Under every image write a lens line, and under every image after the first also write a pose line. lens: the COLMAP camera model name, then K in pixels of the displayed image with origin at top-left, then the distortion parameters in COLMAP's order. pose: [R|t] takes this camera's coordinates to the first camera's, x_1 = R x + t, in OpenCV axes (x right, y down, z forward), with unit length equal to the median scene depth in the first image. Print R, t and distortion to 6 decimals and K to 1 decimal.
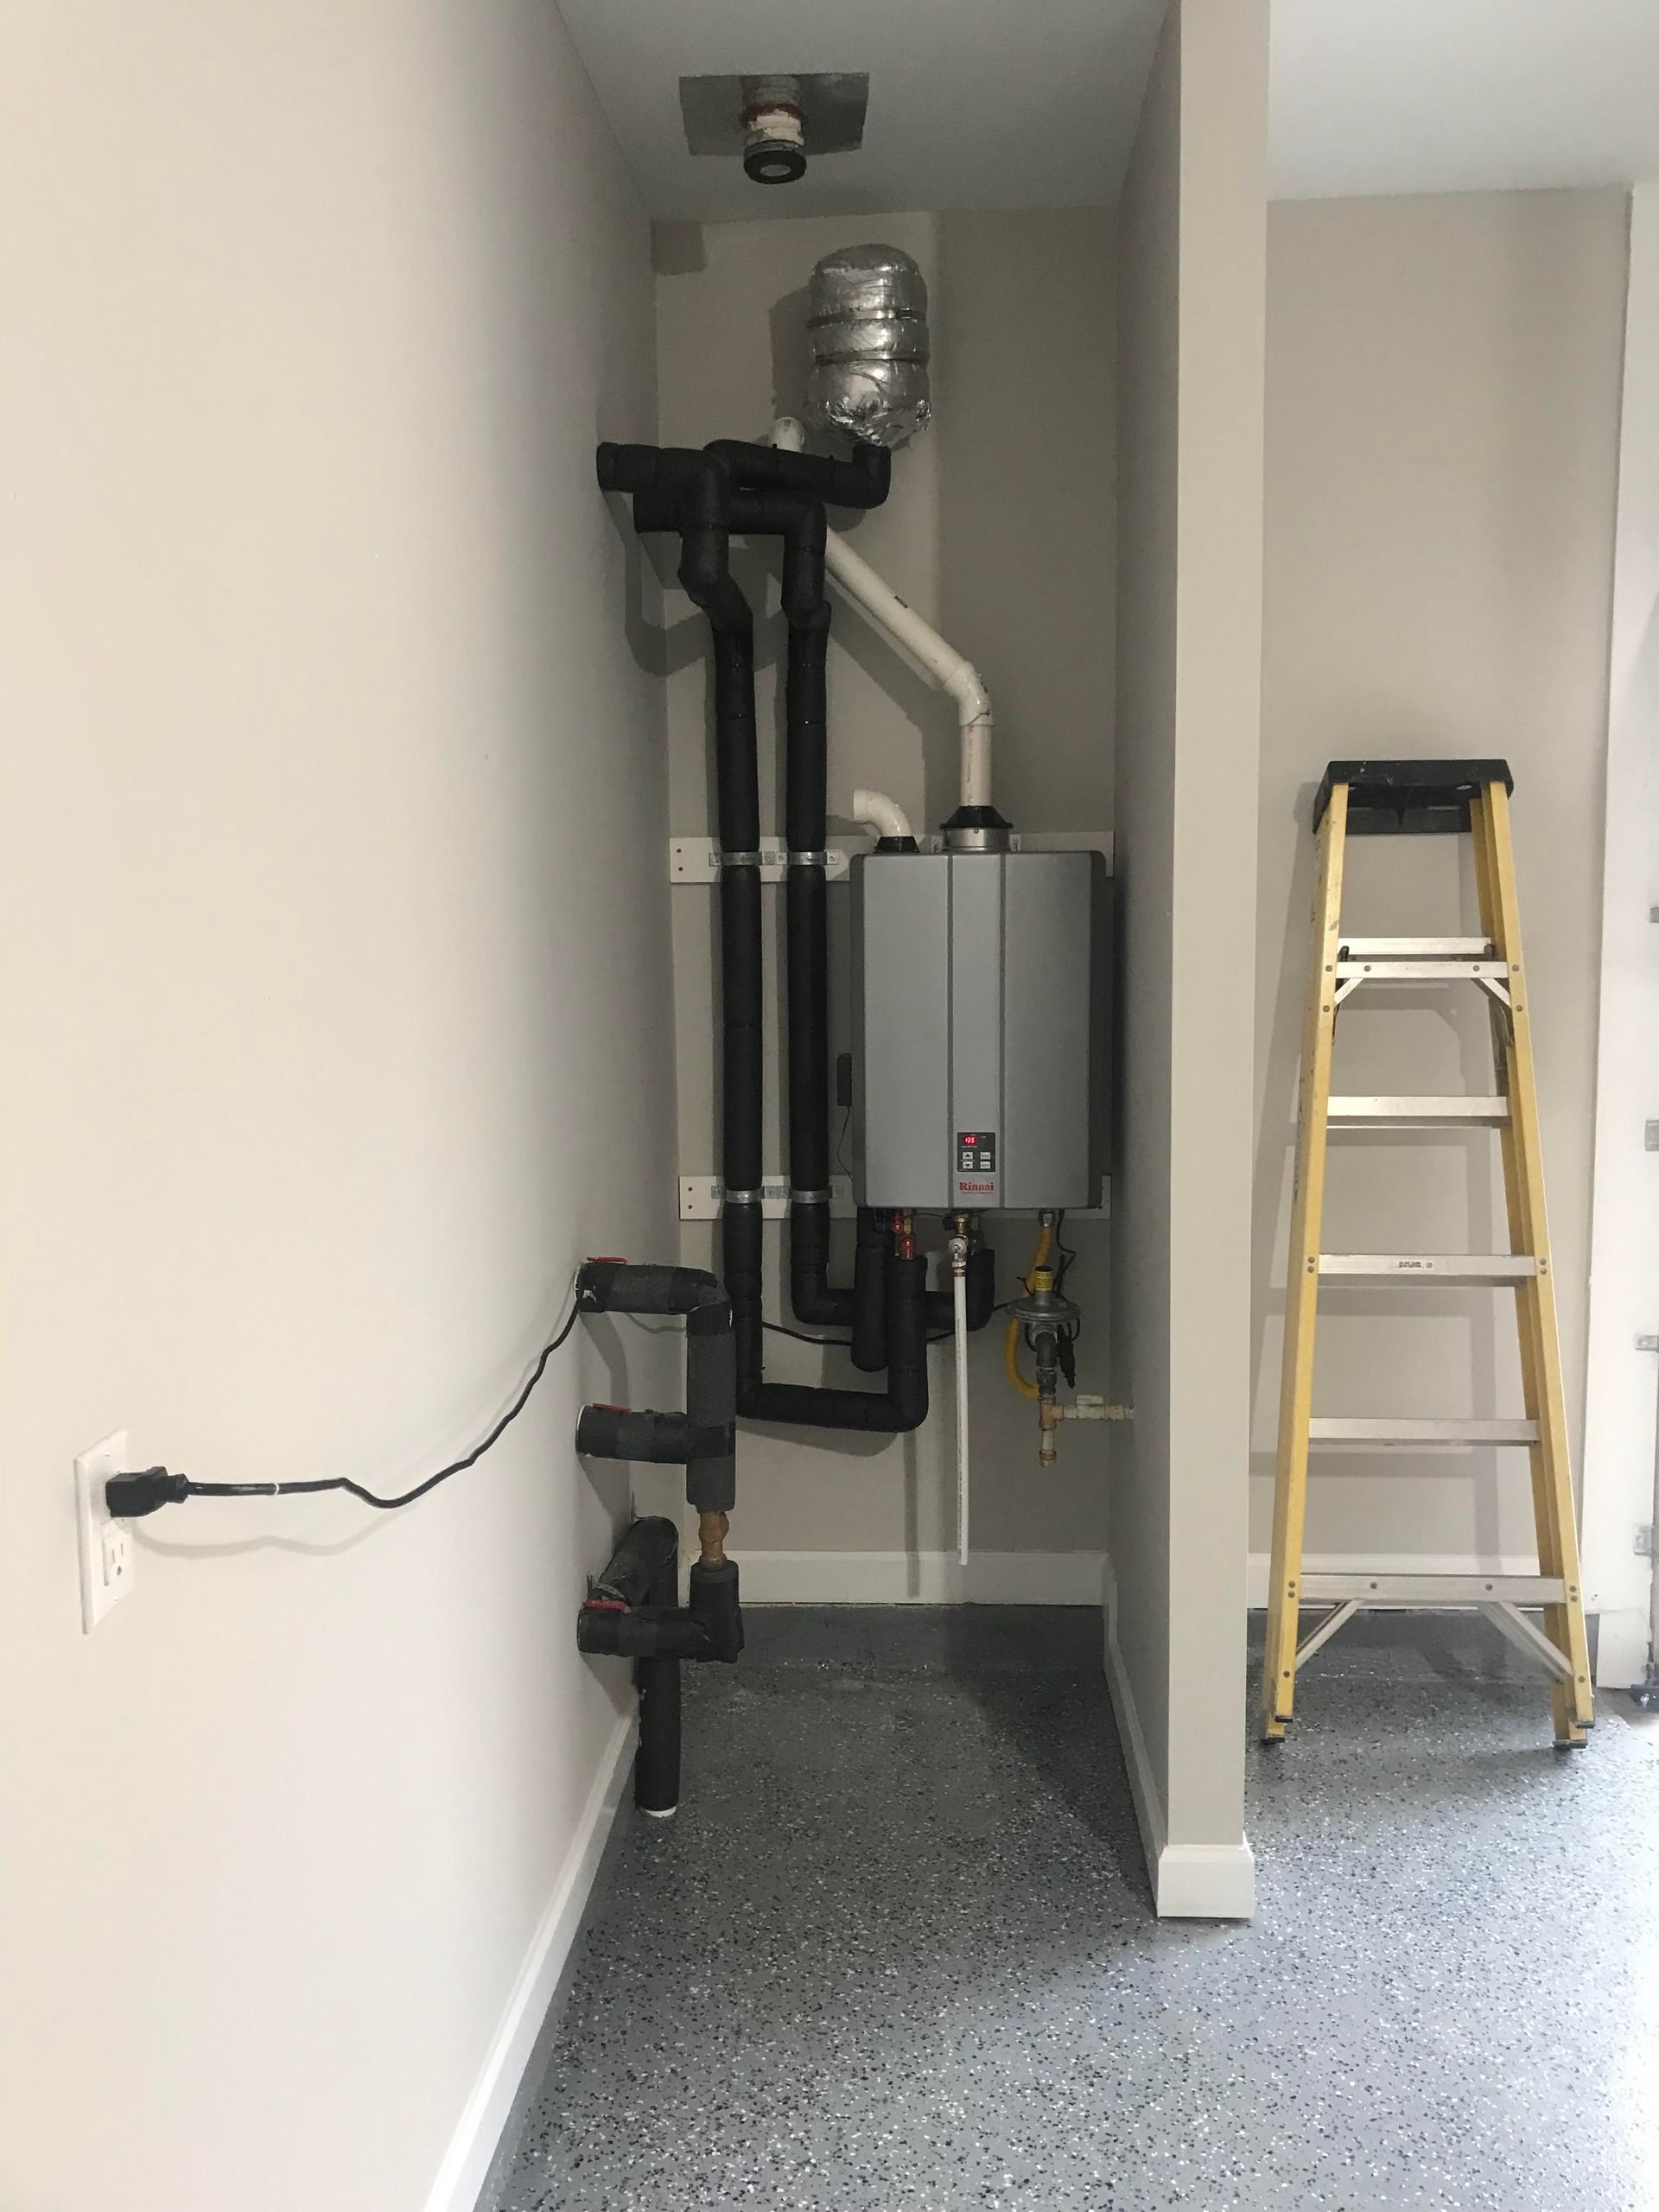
lens RADIAL K [[1816.2, 0, 837.6], [0, 1816.2, 1095.3], [0, 0, 1]] dist [0.044589, -0.075906]
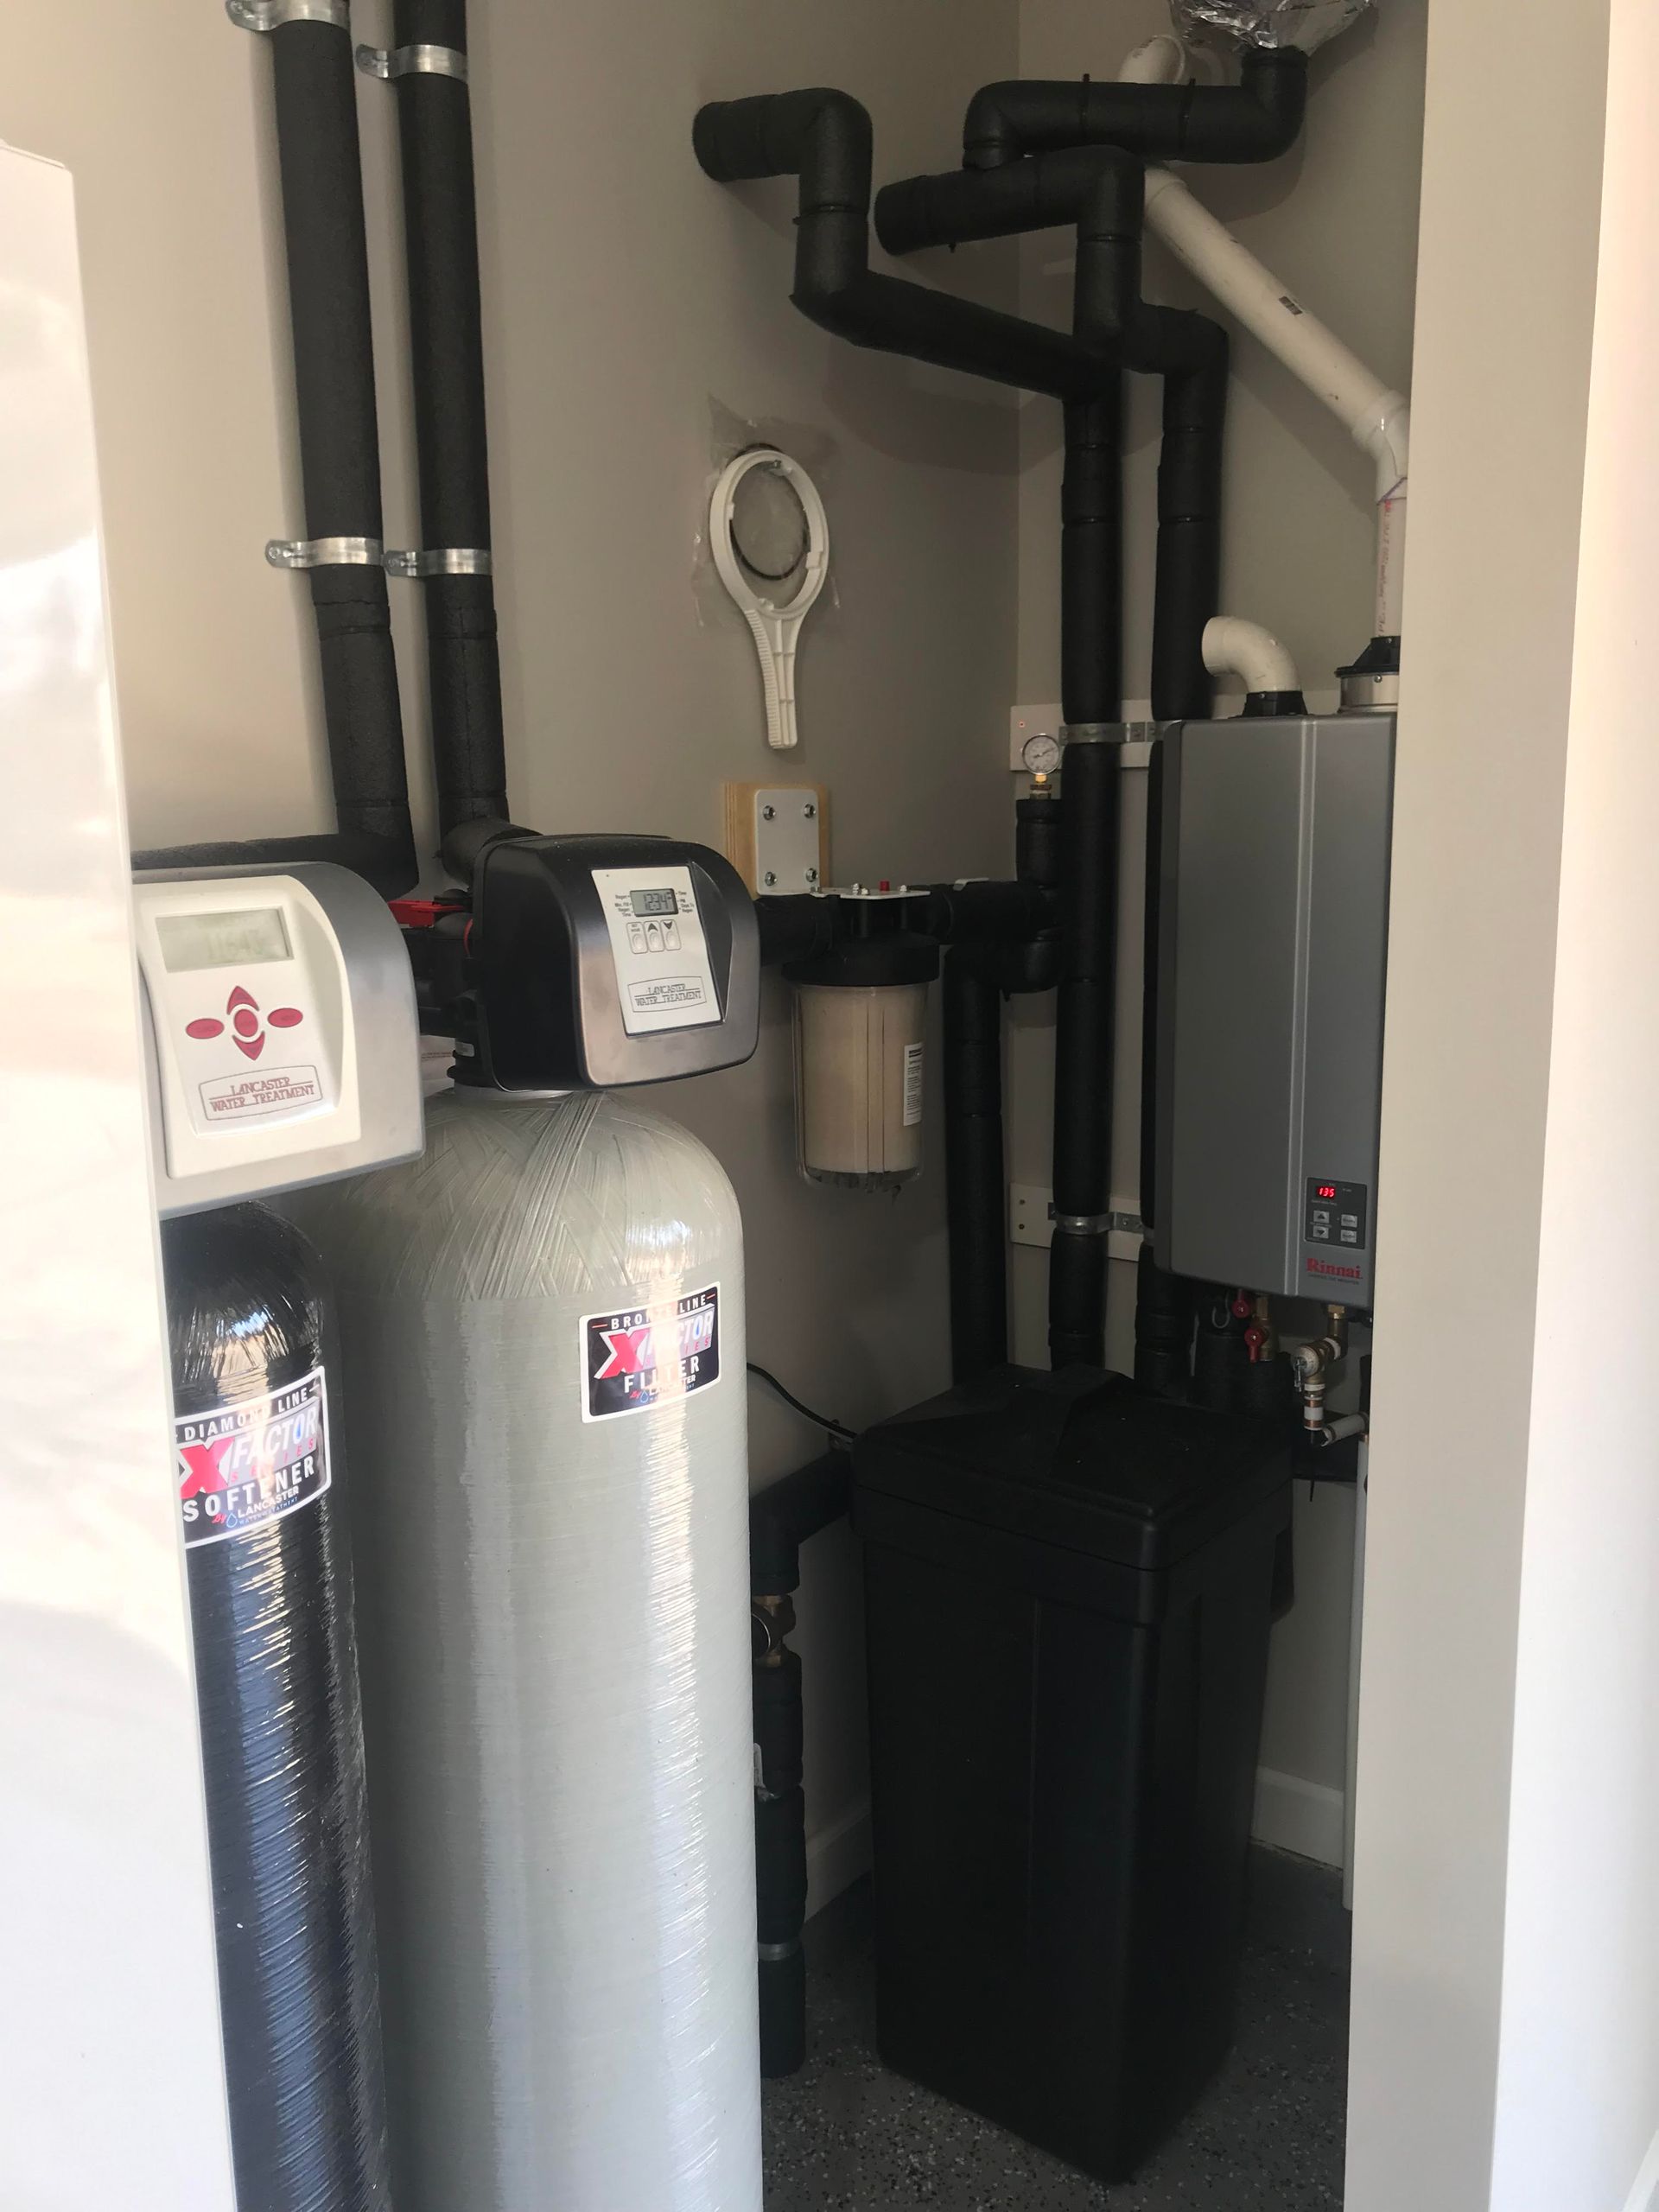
lens RADIAL K [[1816.2, 0, 834.6], [0, 1816.2, 1085.6], [0, 0, 1]] dist [0.044589, -0.075906]
pose [[0.839294, 0.086447, -0.536761, 0.255604], [-0.053997, 0.995651, 0.075922, -0.047811], [0.540990, -0.034737, 0.840311, 0.390631]]
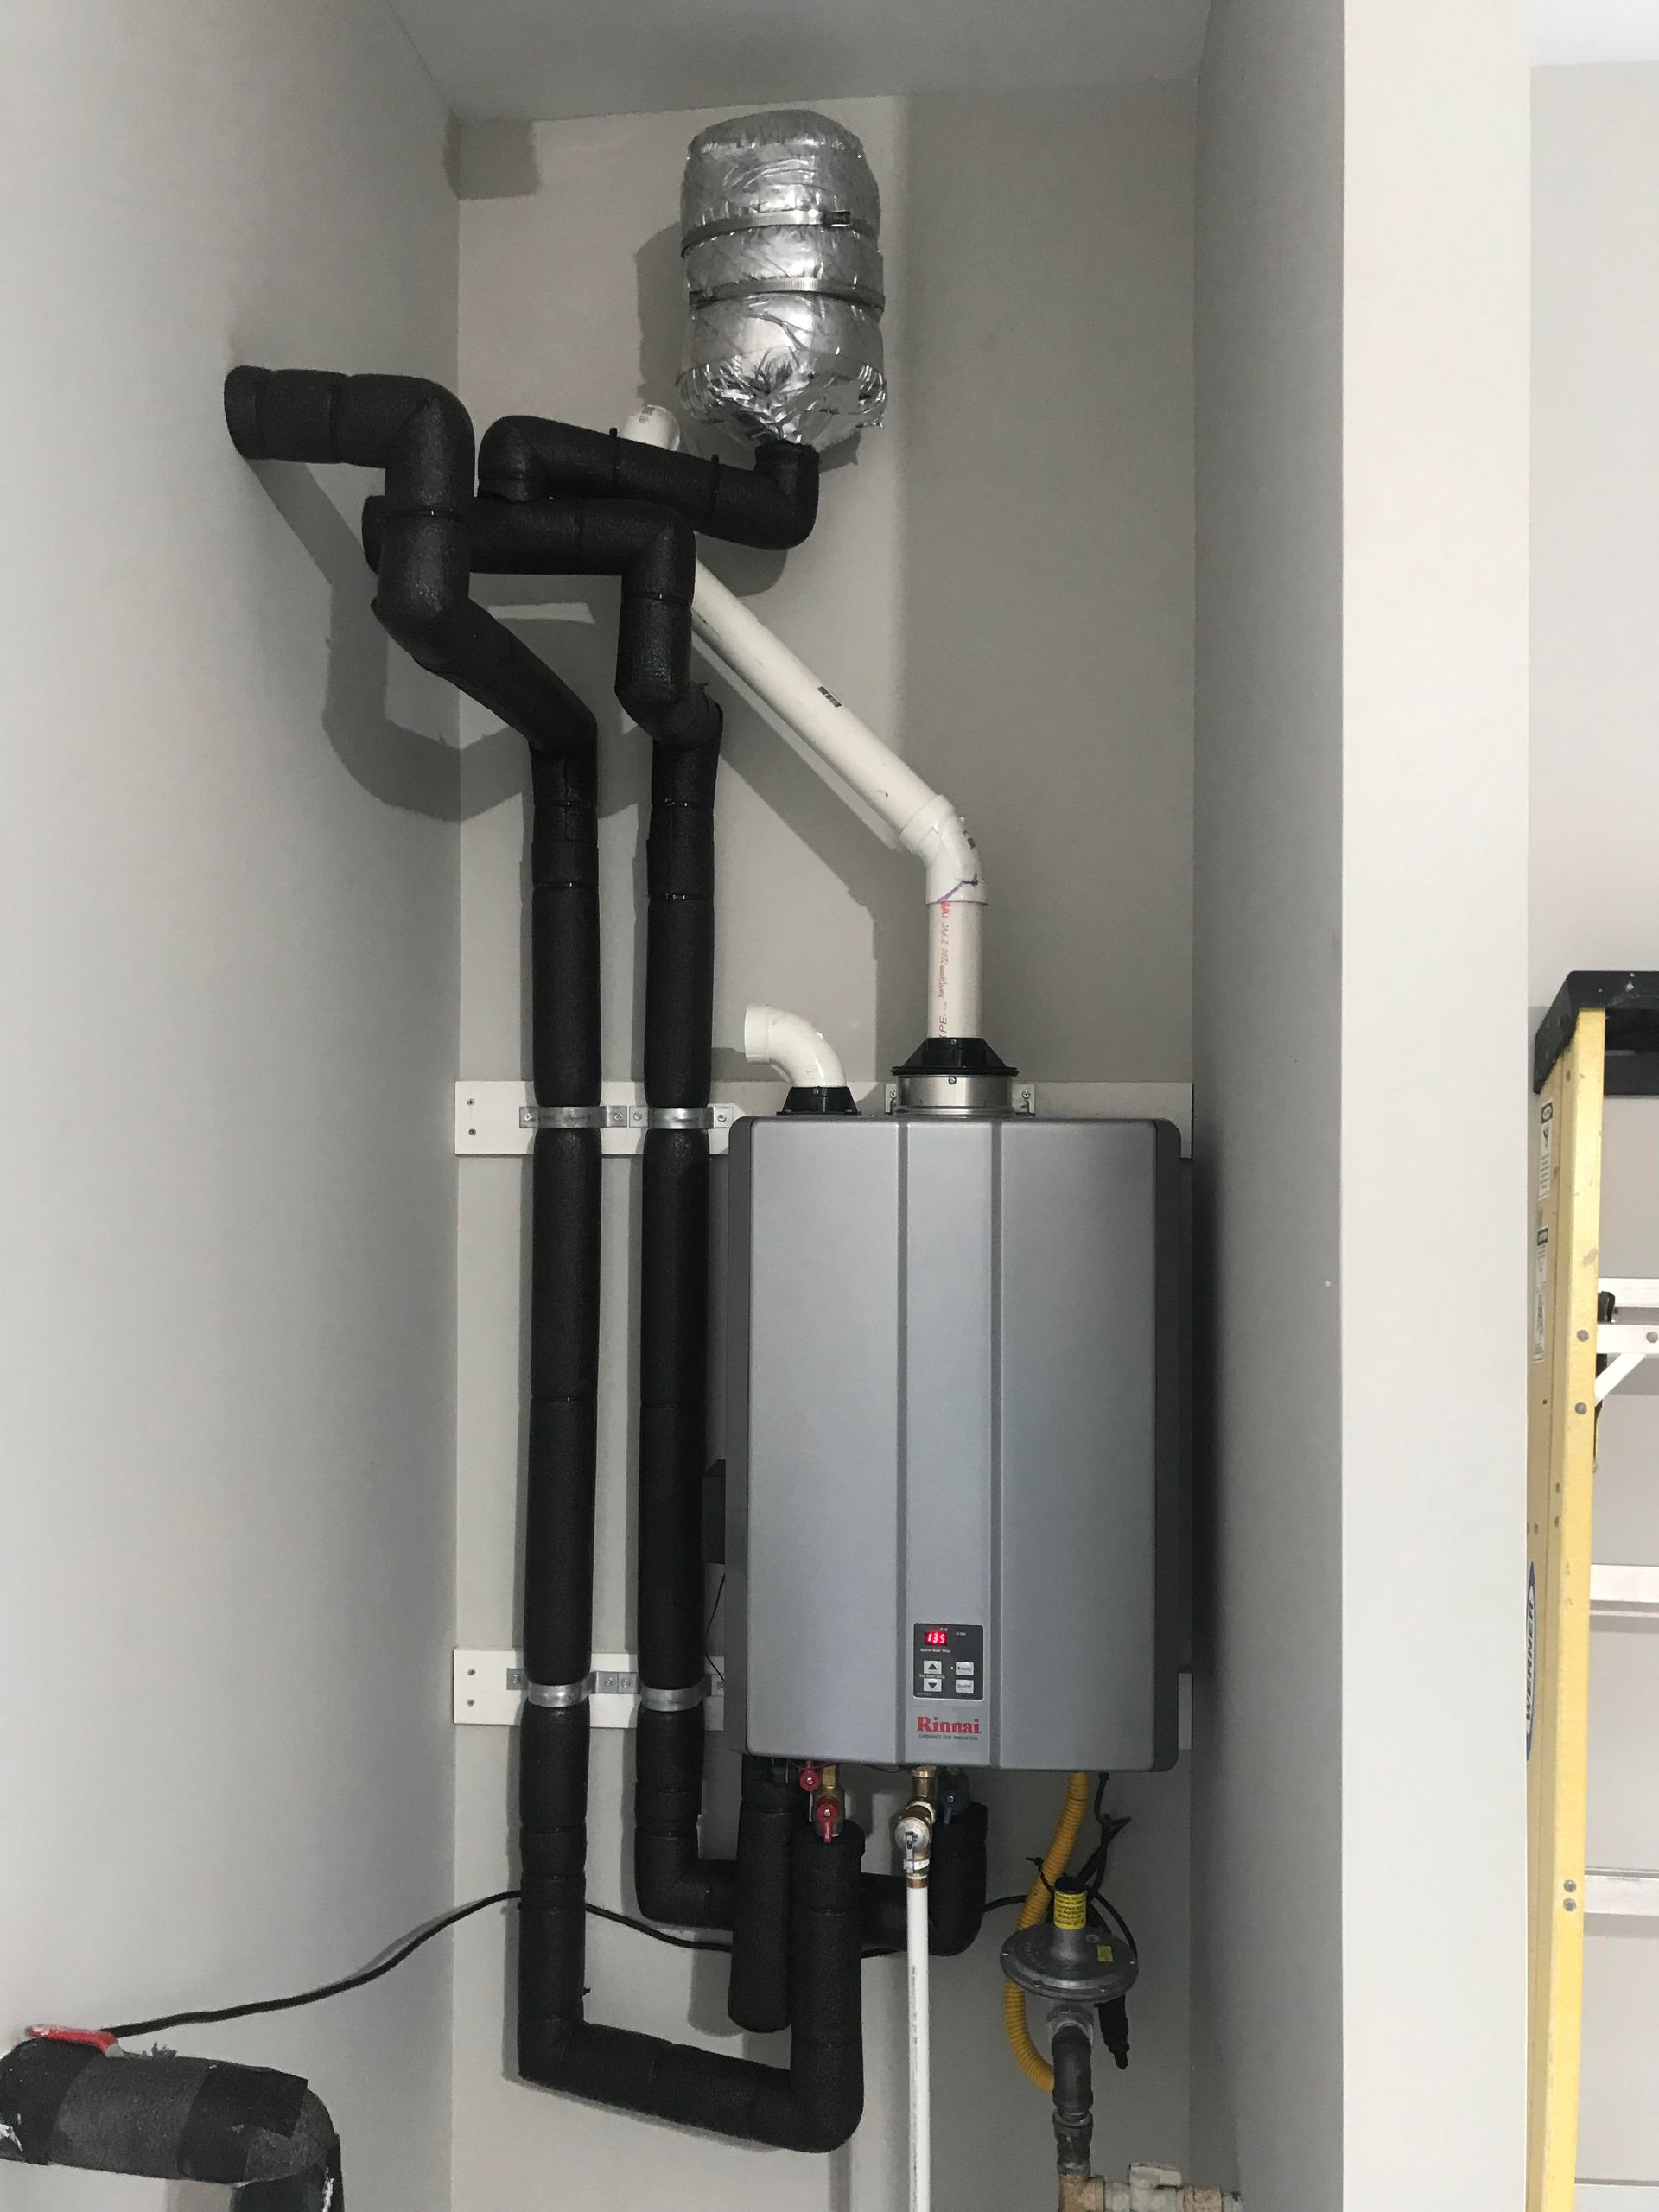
lens RADIAL K [[1816.2, 0, 844.4], [0, 1816.2, 1094.2], [0, 0, 1]] dist [0.044589, -0.075906]
pose [[0.999667, 0.014215, -0.021517, 0.053714], [-0.016597, 0.993234, -0.114938, -0.073877], [0.019738, 0.115257, 0.993140, 0.425274]]
